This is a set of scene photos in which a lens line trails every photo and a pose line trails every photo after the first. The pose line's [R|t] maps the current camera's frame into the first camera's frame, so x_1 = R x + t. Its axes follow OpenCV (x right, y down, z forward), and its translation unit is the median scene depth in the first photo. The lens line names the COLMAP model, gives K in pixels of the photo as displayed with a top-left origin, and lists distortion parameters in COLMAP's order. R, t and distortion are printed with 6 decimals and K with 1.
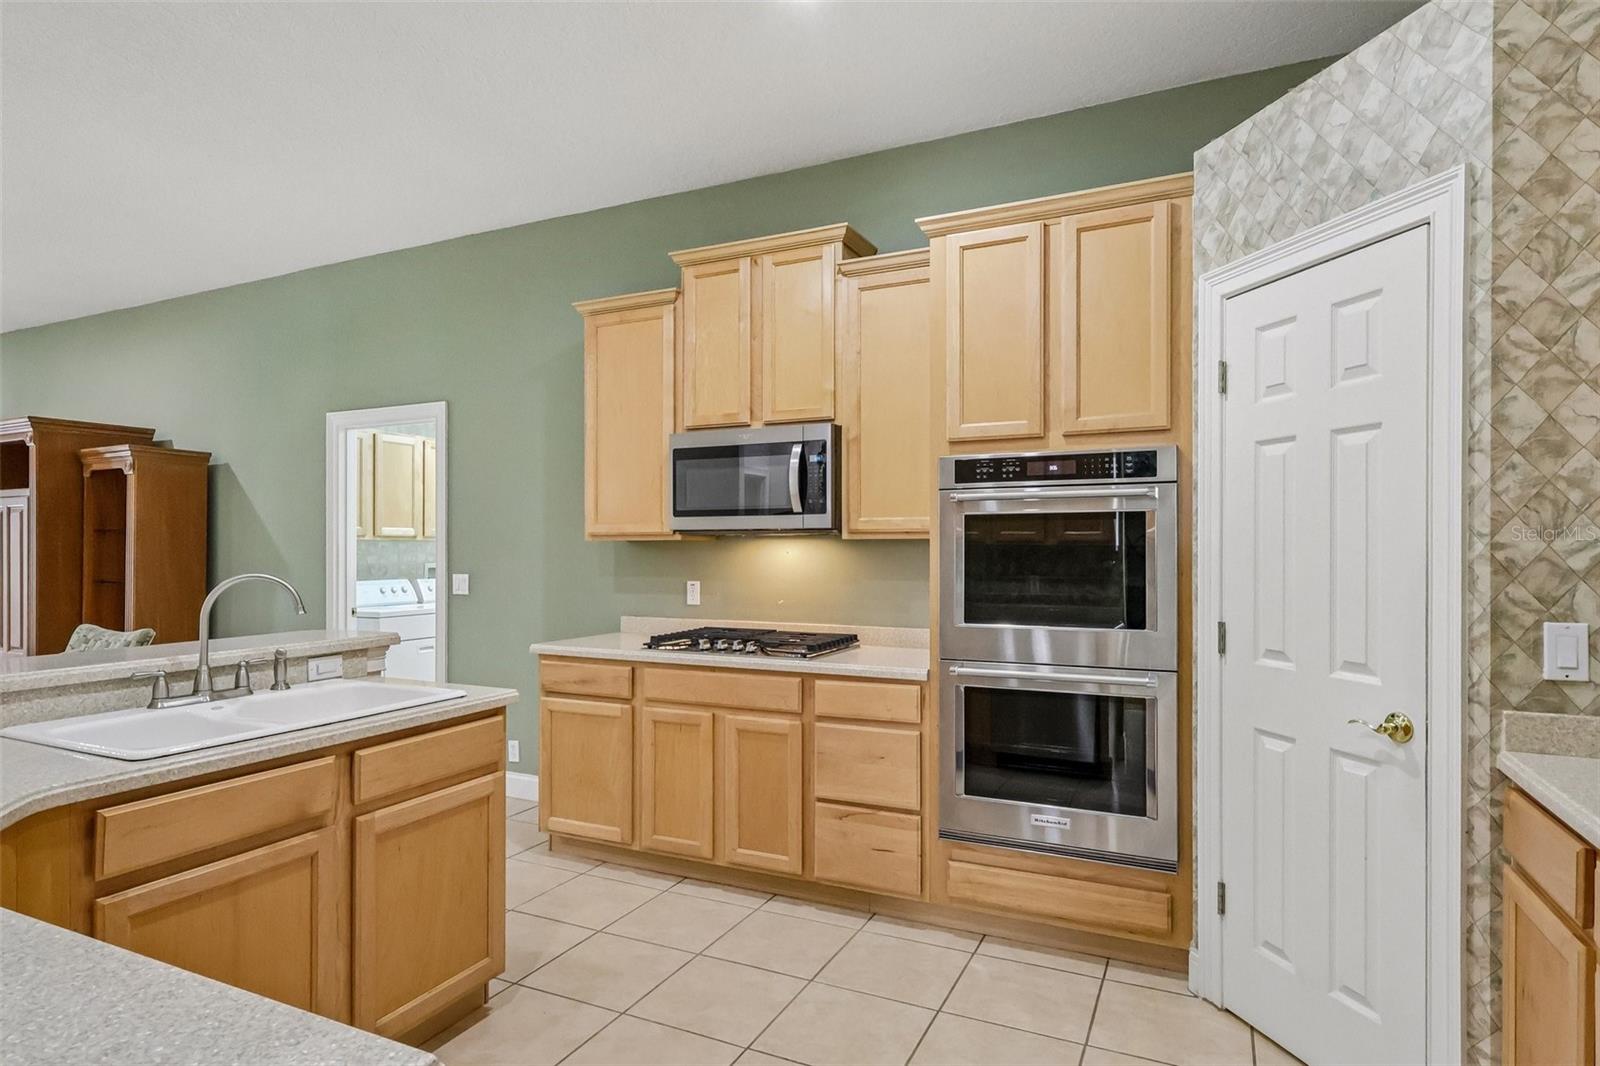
lens RADIAL K [[867.2, 0, 803.6], [0, 867.2, 541.4], [0, 0, 1]] dist [0.001913, -0.002838]
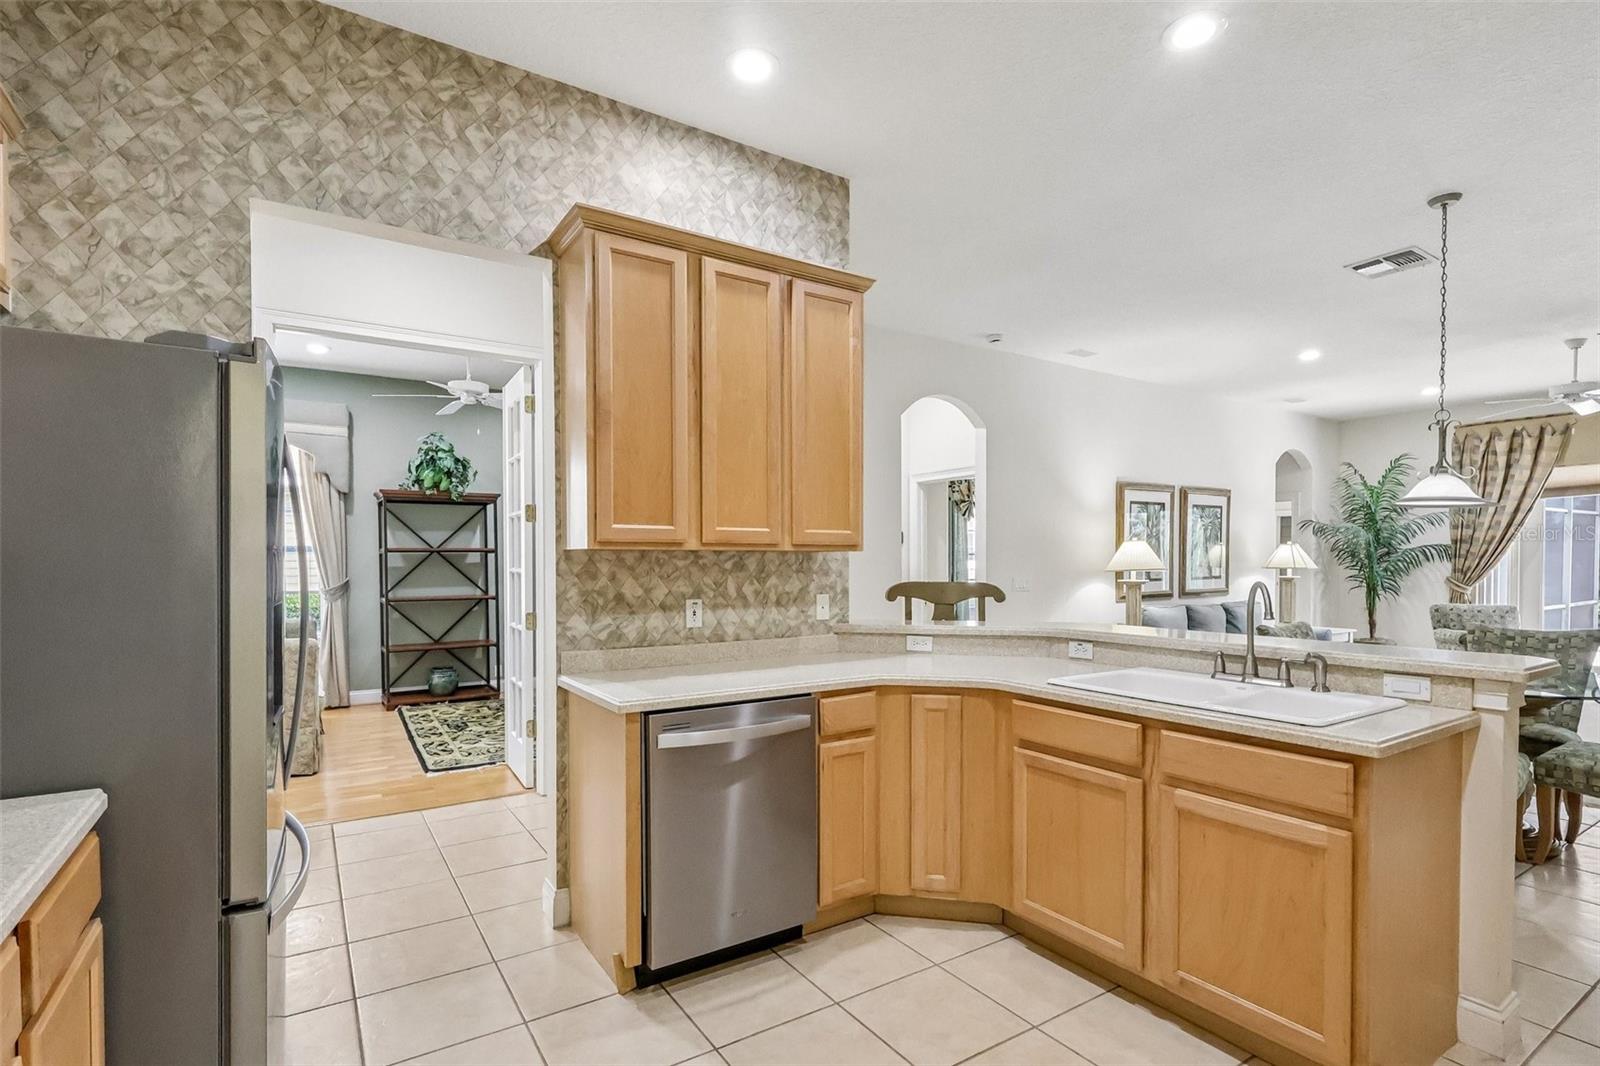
lens RADIAL K [[757.0, 0, 794.6], [0, 757.0, 572.6], [0, 0, 1]] dist [-0.005551, 0.000838]
pose [[-0.531853, 0.014215, -0.846717, 0.470531], [0.007753, 0.999899, 0.011916, 0.005570], [0.846801, -0.000227, -0.531910, 0.827286]]
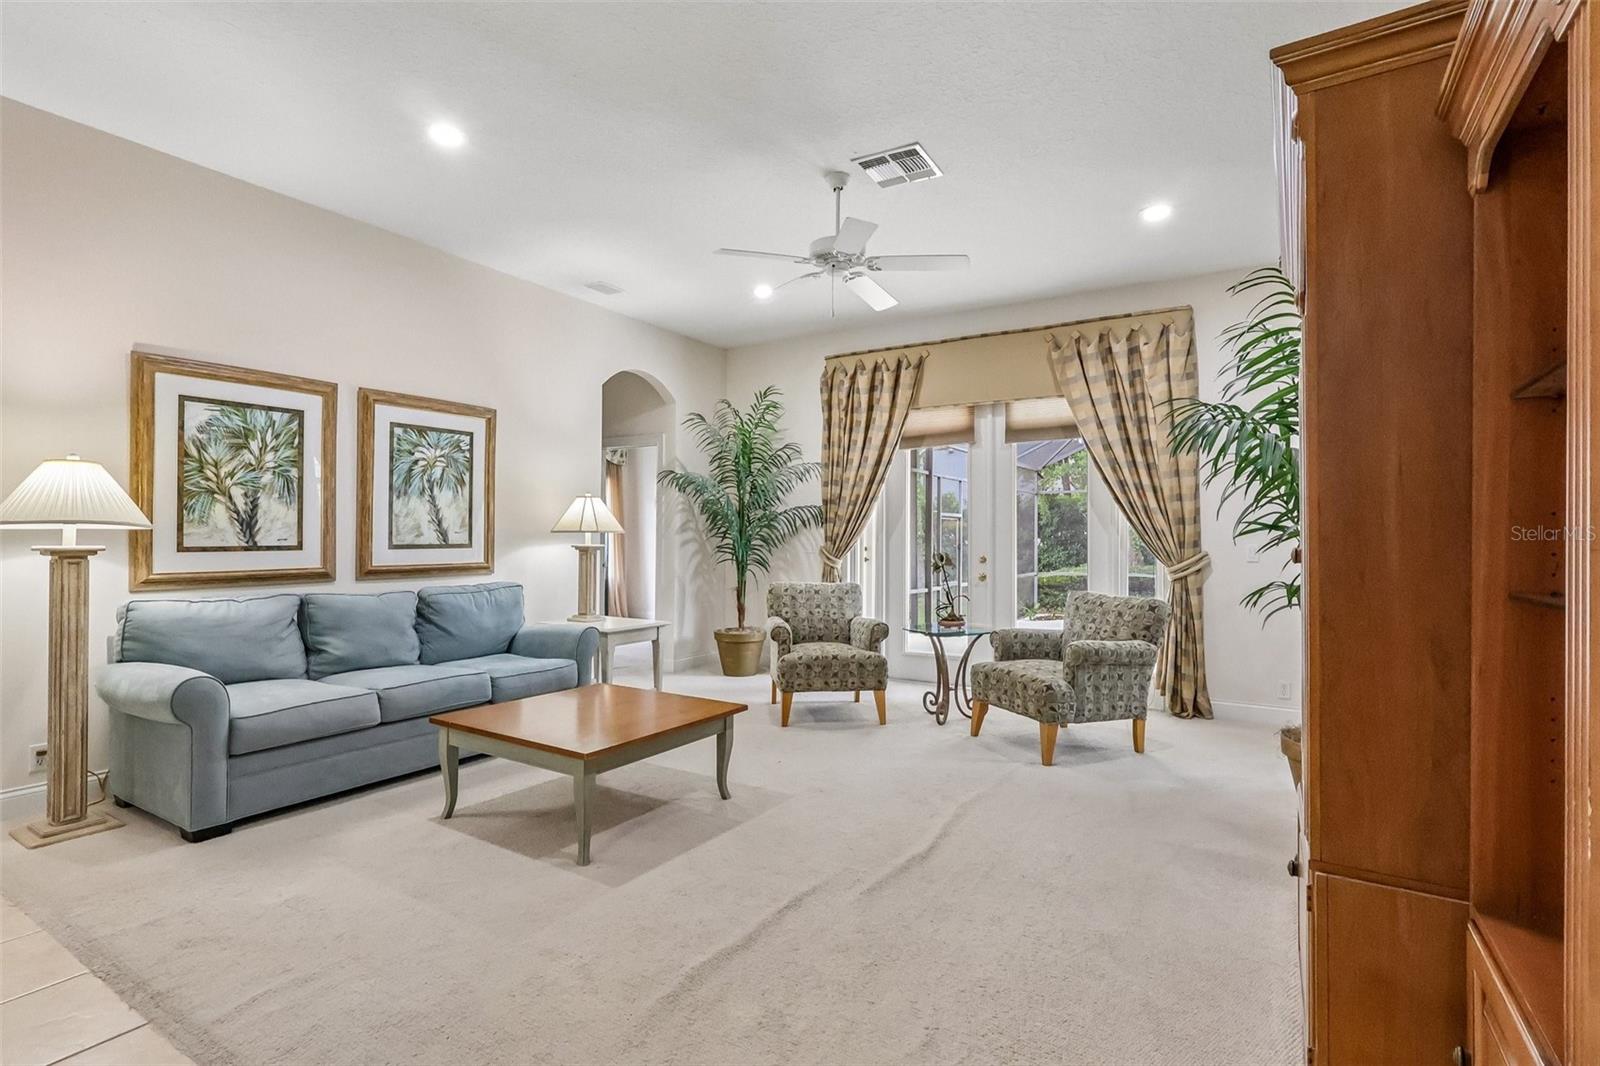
lens RADIAL K [[757.0, 0, 793.3], [0, 757.0, 531.8], [0, 0, 1]] dist [-0.005551, 0.000838]
pose [[-0.113165, -0.011130, -0.993514, -1.148653], [0.001820, 0.999933, -0.011410, 0.058929], [0.993575, -0.003099, -0.113137, 1.647149]]
